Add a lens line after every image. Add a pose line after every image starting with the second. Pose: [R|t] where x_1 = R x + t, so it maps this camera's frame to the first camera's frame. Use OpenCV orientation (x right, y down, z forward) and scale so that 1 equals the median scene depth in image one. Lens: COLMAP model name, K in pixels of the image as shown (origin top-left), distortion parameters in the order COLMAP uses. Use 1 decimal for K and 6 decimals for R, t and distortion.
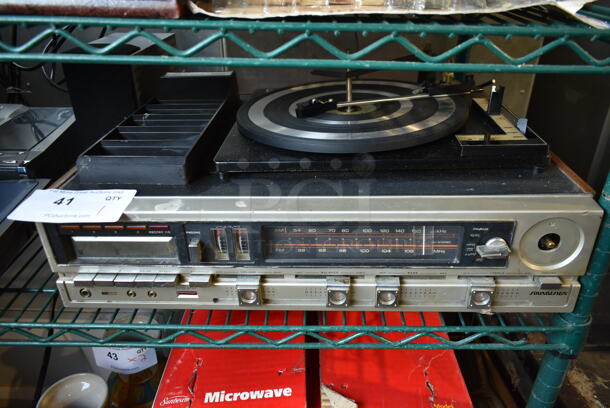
lens RADIAL K [[461.4, 0, 306.4], [0, 461.4, 202.5], [0, 0, 1]] dist [-0.005793, 0.000383]
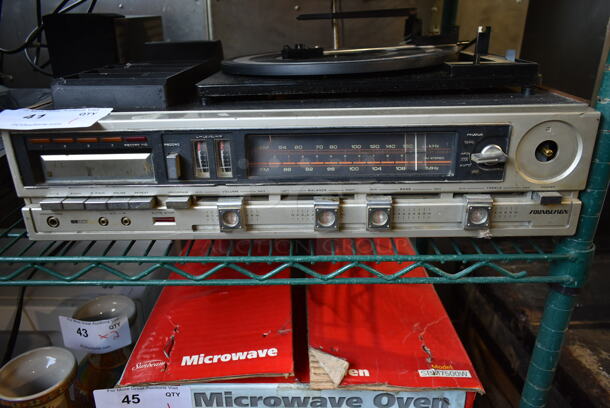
lens RADIAL K [[461.4, 0, 305.9], [0, 461.4, 203.6], [0, 0, 1]] dist [-0.005793, 0.000383]
pose [[0.999618, -0.003138, 0.027465, 0.001148], [0.006043, 0.994309, -0.106363, 0.268902], [-0.026975, 0.106488, 0.993948, 0.068112]]
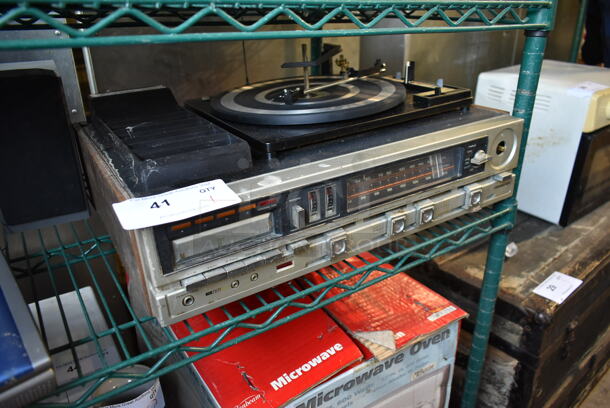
lens RADIAL K [[461.4, 0, 305.6], [0, 461.4, 204.0], [0, 0, 1]] dist [-0.005793, 0.000383]
pose [[0.823395, -0.239456, 0.514471, -0.739055], [0.281454, 0.959567, -0.003835, 0.080908], [-0.492752, 0.147958, 0.857499, 0.051578]]
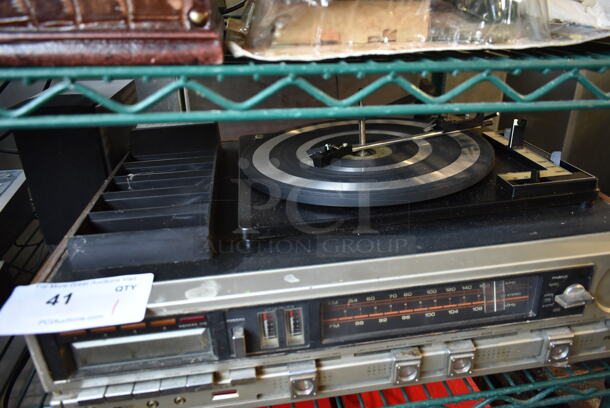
lens RADIAL K [[461.4, 0, 306.8], [0, 461.4, 205.5], [0, 0, 1]] dist [-0.005793, 0.000383]
pose [[0.982763, -0.087740, 0.162725, -0.222482], [0.098308, 0.993461, -0.058054, -0.071207], [-0.156567, 0.073050, 0.984962, 0.155456]]
